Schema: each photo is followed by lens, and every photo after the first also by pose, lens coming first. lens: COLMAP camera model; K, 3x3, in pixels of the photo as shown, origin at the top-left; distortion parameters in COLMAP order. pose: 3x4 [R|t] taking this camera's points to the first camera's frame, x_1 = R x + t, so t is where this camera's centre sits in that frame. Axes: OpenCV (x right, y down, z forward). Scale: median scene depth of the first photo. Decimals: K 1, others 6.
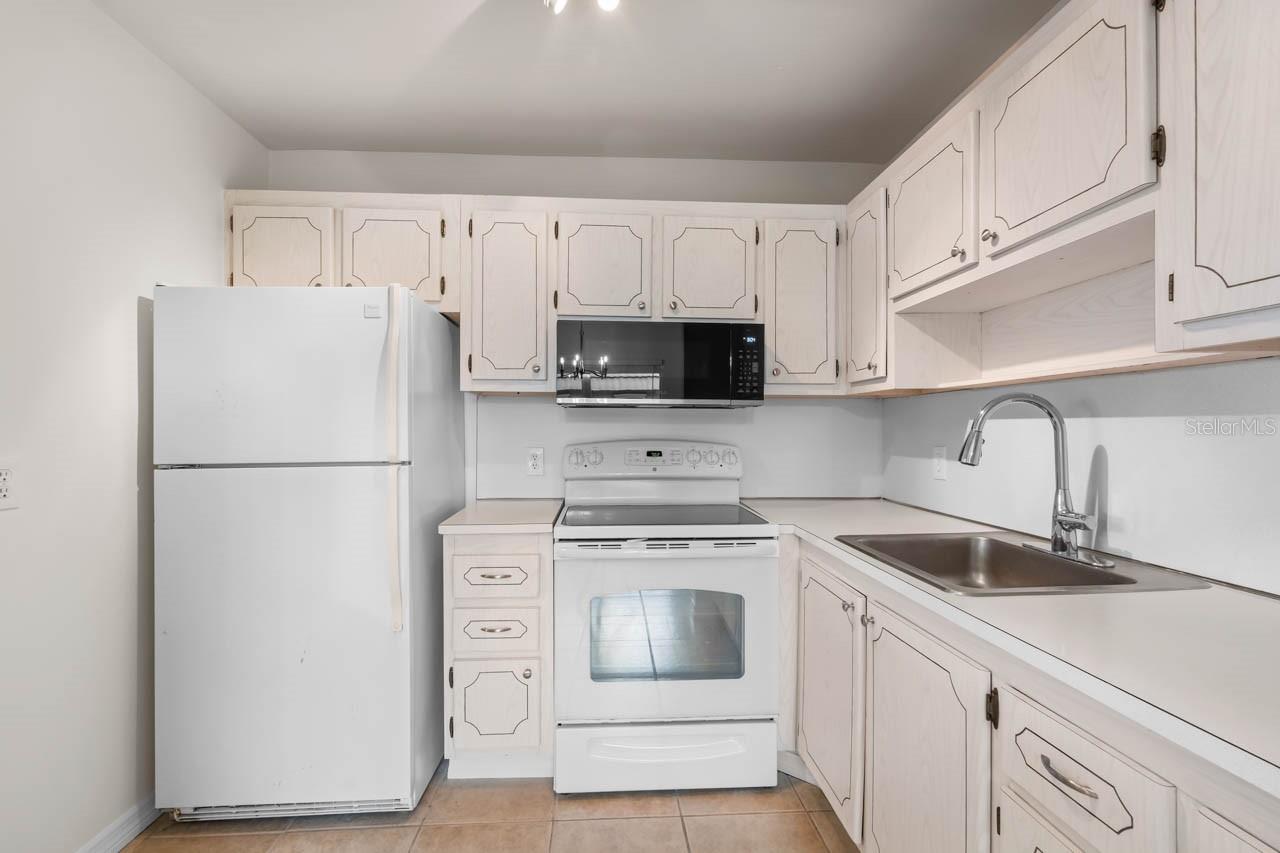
lens RADIAL K [[562.2, 0, 666.4], [0, 562.2, 429.7], [0, 0, 1]] dist [0.000478, -0.000281]
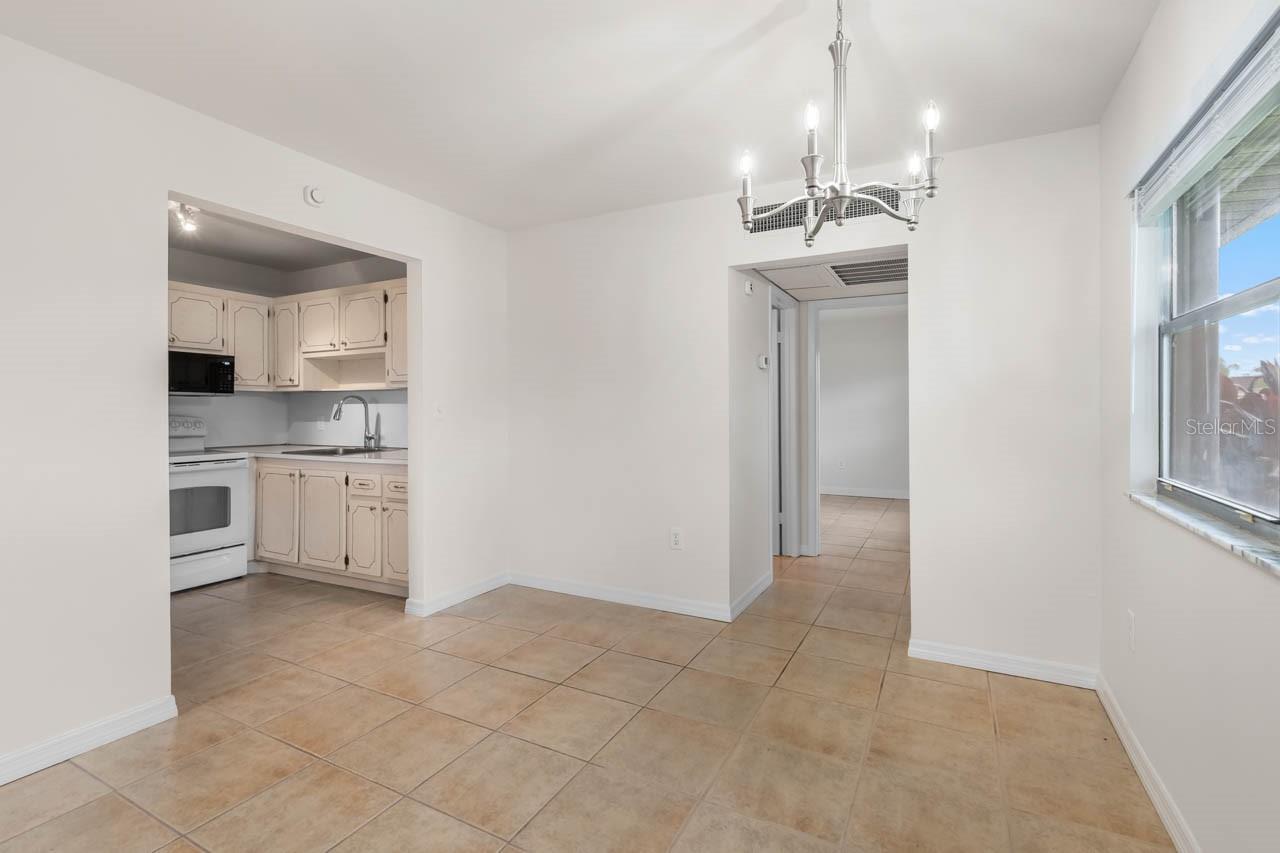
lens RADIAL K [[581.0, 0, 637.8], [0, 581.0, 409.1], [0, 0, 1]] dist [0.009180, -0.000627]
pose [[0.530597, 0.000086, 0.847624, -0.891020], [0.006088, 0.999974, -0.003912, 0.021625], [-0.847602, 0.007235, 0.530582, -1.434074]]
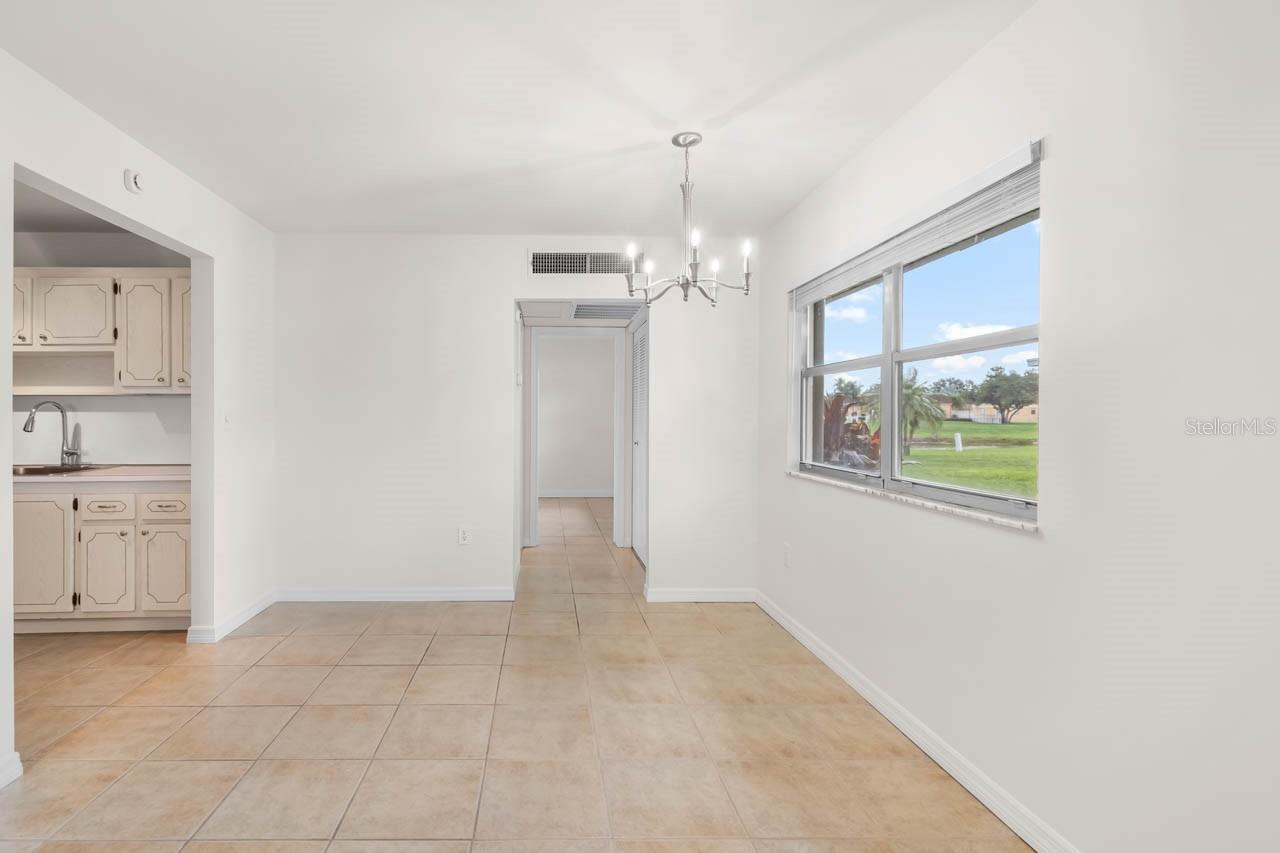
lens RADIAL K [[614.0, 0, 560.0], [0, 614.0, 418.3], [0, 0, 1]] dist [0.000383, 0.000100]
pose [[0.037941, 0.001644, 0.999279, -1.446752], [0.004341, 0.999989, -0.001810, 0.016410], [-0.999271, 0.004406, 0.037934, -0.967859]]
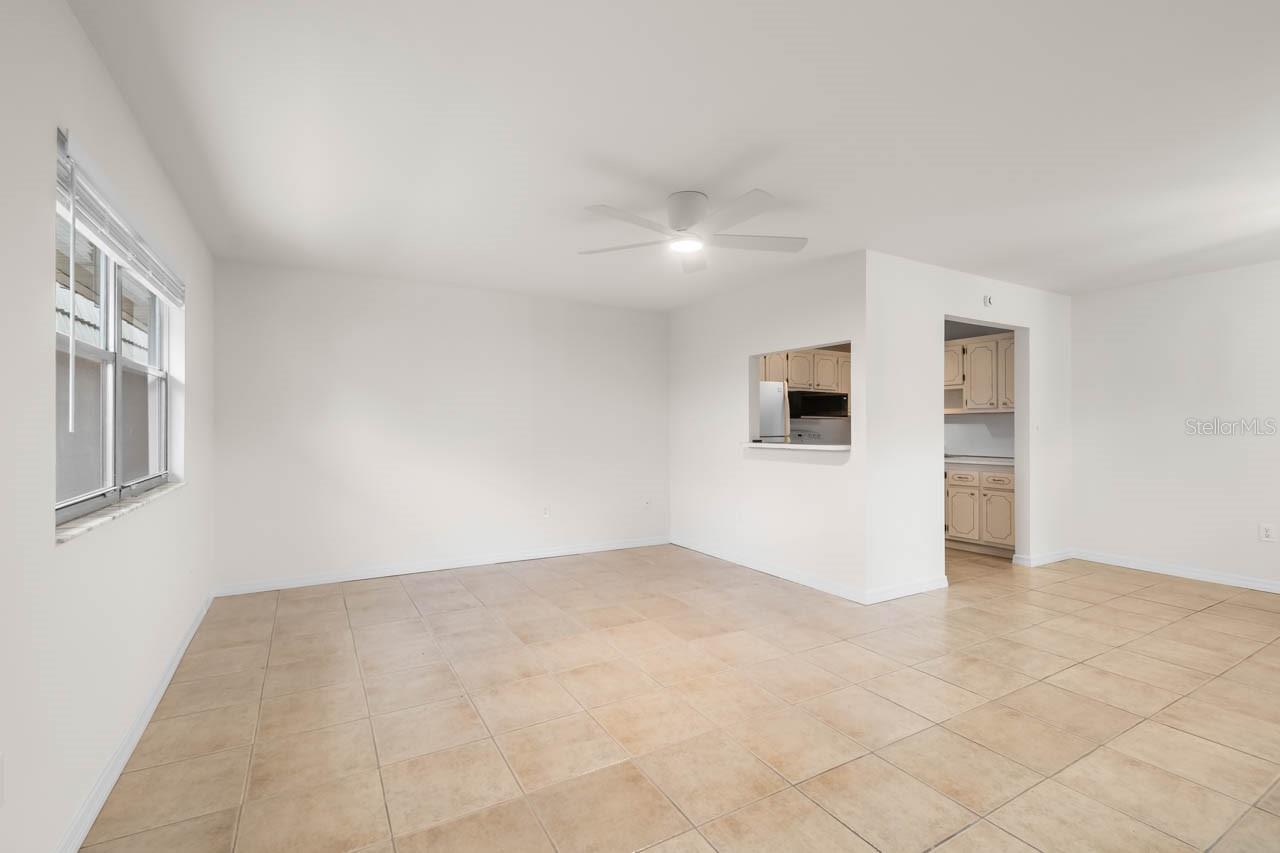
lens RADIAL K [[591.7, 0, 621.4], [0, 591.7, 426.3], [0, 0, 1]] dist [0.000667, -0.000282]
pose [[0.892155, 0.004811, 0.451704, -2.645710], [-0.000401, 0.999951, -0.009857, 0.032364], [-0.451729, 0.008613, 0.892113, -1.497341]]
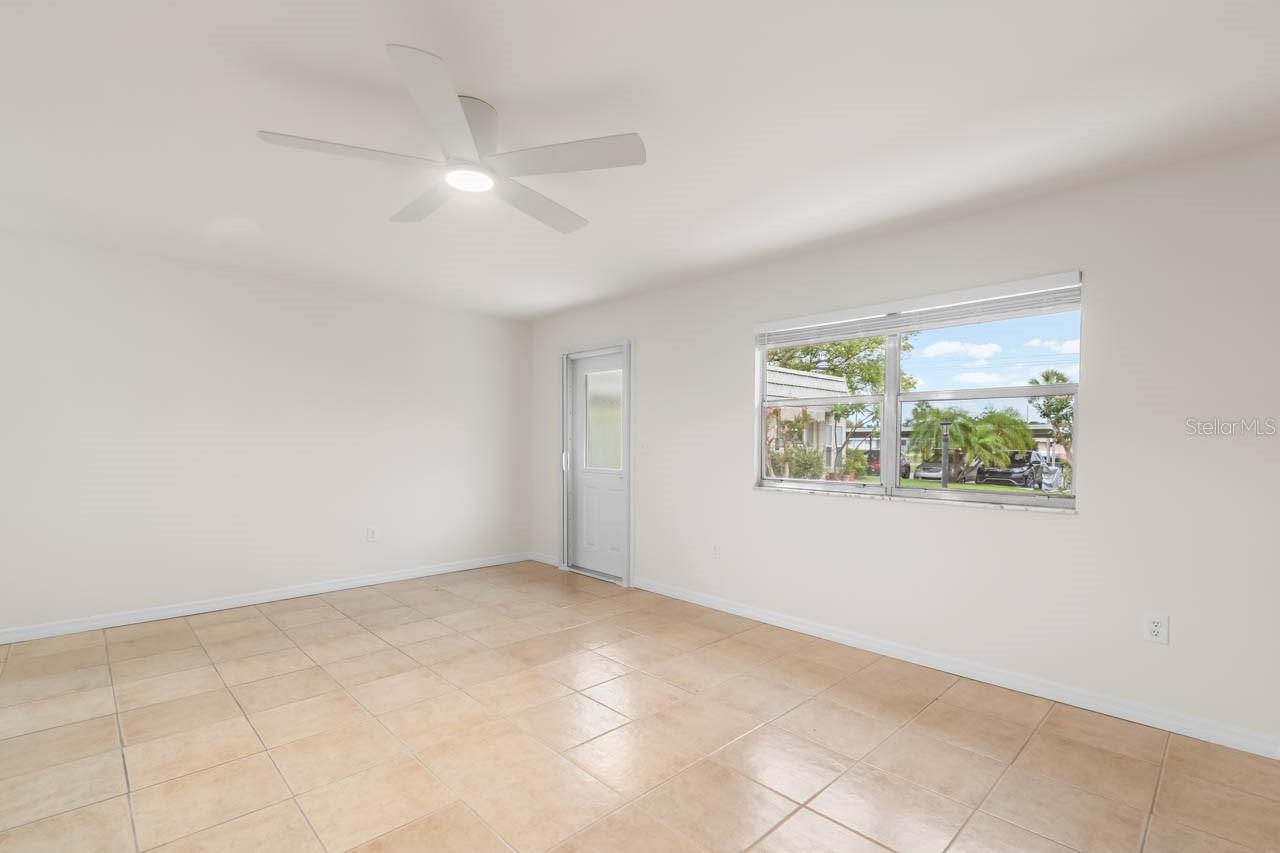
lens RADIAL K [[565.0, 0, 586.6], [0, 565.0, 433.9], [0, 0, 1]] dist [0.001012, -0.000156]
pose [[-0.791496, -0.010191, -0.611090, -1.209474], [-0.010335, 0.999941, -0.003290, 0.016332], [0.611087, 0.003711, -0.791555, 0.951648]]
